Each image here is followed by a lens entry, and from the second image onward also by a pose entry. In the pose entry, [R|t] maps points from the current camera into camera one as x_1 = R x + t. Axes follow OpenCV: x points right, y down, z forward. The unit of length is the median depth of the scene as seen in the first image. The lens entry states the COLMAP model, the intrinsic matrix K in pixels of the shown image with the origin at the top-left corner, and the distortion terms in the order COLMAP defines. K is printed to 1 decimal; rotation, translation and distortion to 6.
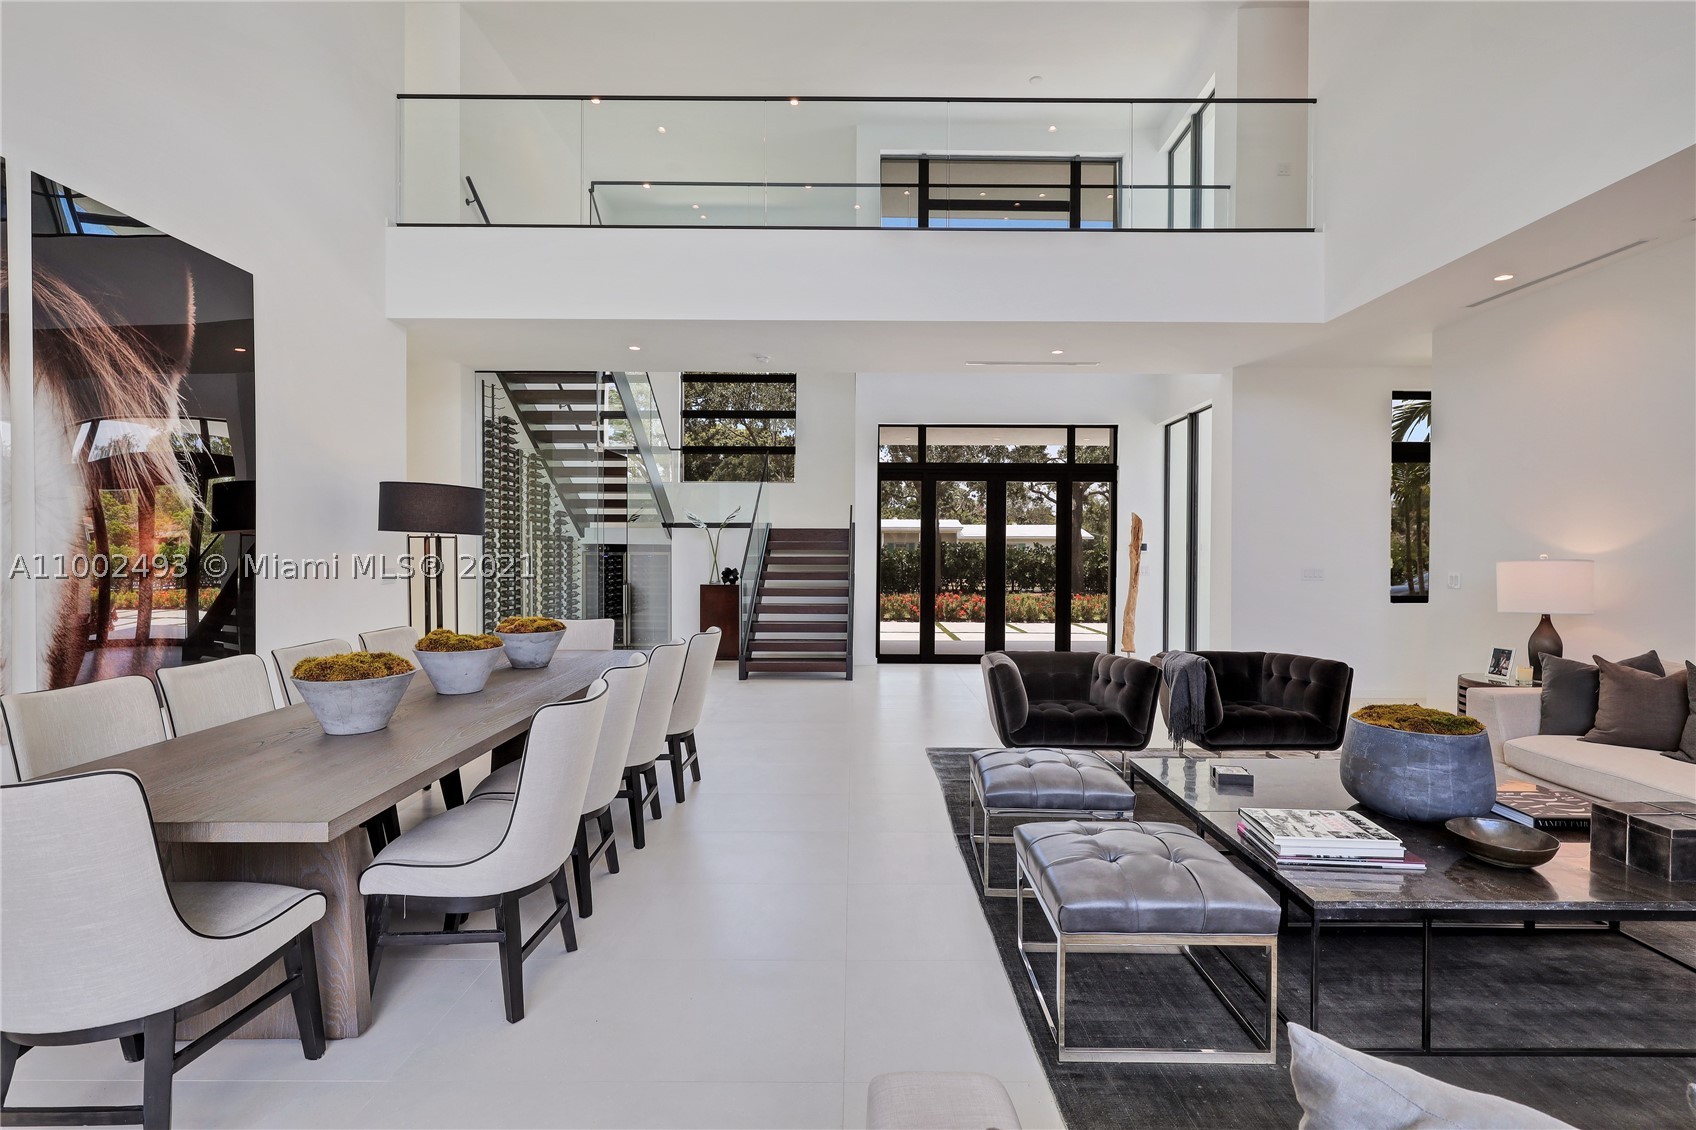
lens RADIAL K [[763.9, 0, 856.3], [0, 763.9, 559.9], [0, 0, 1]] dist [-0.001753, -0.000042]
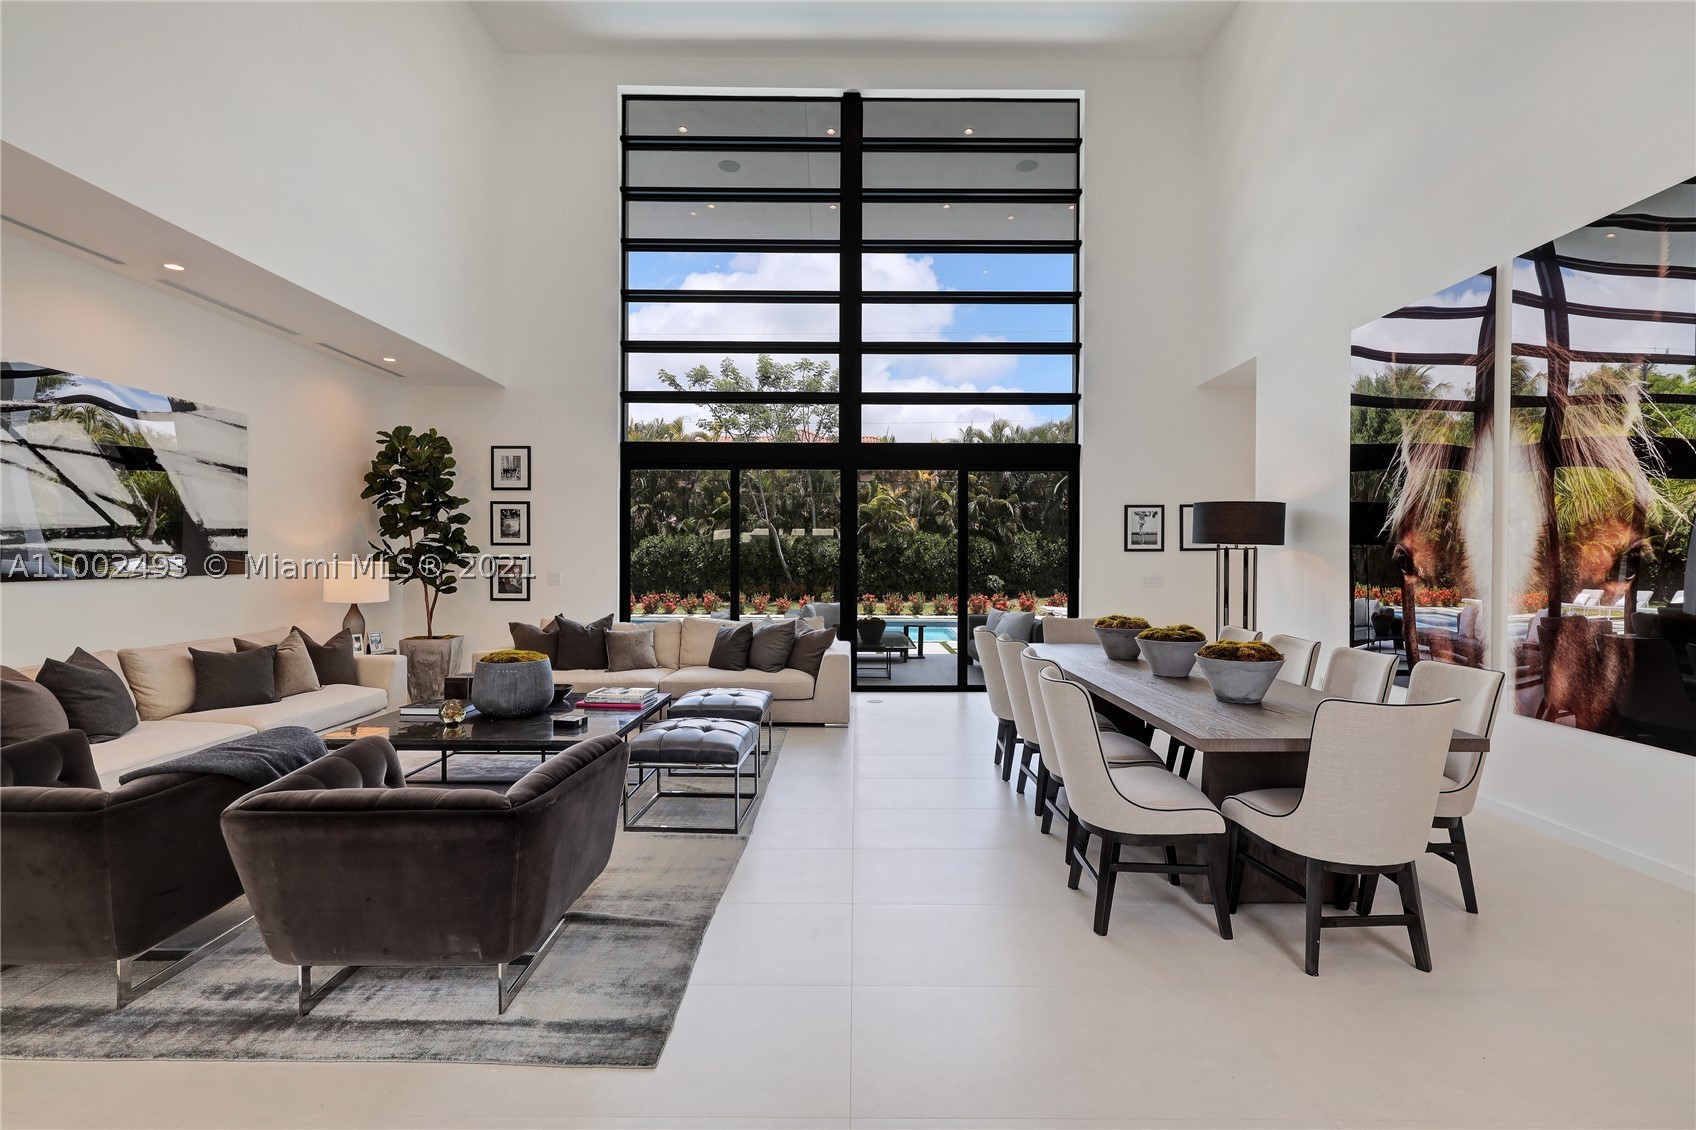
lens RADIAL K [[763.9, 0, 856.3], [0, 763.9, 559.9], [0, 0, 1]] dist [-0.001753, -0.000042]
pose [[-0.999966, -0.004635, -0.006818, 0.007143], [-0.004753, 0.999838, 0.017346, -0.028406], [0.006737, 0.017378, -0.999826, 2.025788]]
